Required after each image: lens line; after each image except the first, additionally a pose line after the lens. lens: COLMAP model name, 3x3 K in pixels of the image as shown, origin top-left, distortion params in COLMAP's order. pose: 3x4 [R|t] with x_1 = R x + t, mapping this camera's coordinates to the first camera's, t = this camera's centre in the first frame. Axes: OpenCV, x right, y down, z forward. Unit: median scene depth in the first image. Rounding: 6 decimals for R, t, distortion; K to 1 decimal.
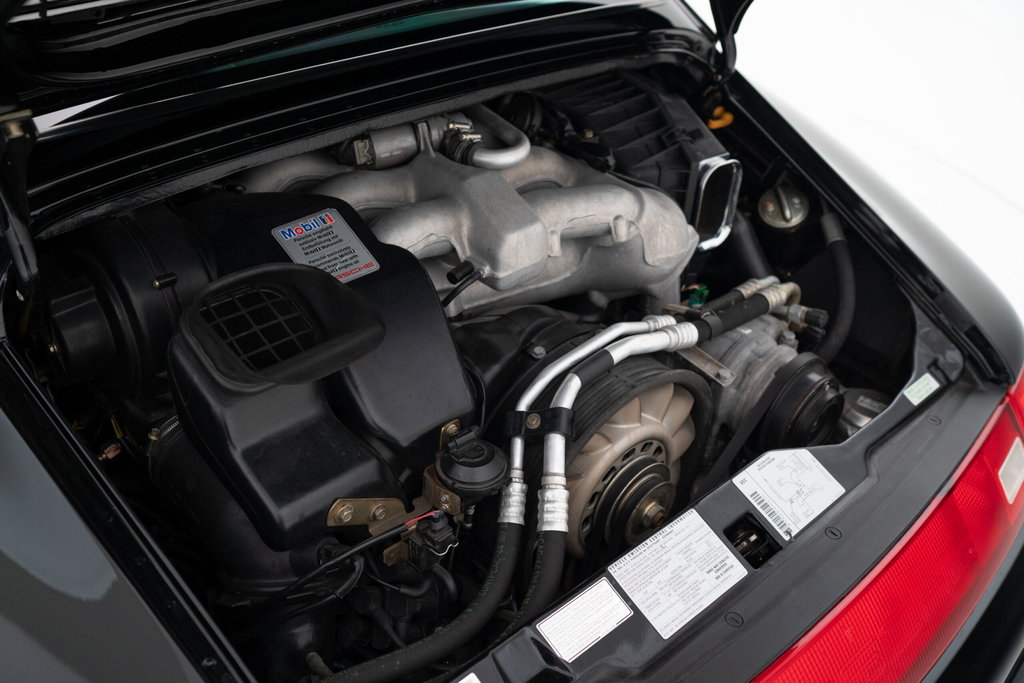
lens RADIAL K [[1017.6, 0, 511.5], [0, 1017.6, 342.6], [0, 0, 1]] dist [-0.009966, 0.000000]
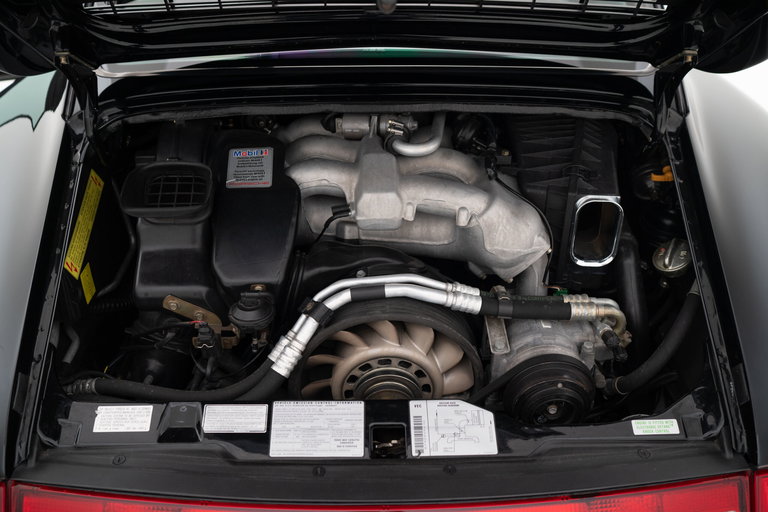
lens RADIAL K [[763.2, 0, 383.5], [0, 763.2, 255.3], [0, 0, 1]] dist [-0.009966, 0.000000]
pose [[0.728539, 0.302531, -0.614578, 0.734040], [-0.336947, 0.939413, 0.063006, -0.098707], [0.596404, 0.161178, 0.786336, 0.131386]]
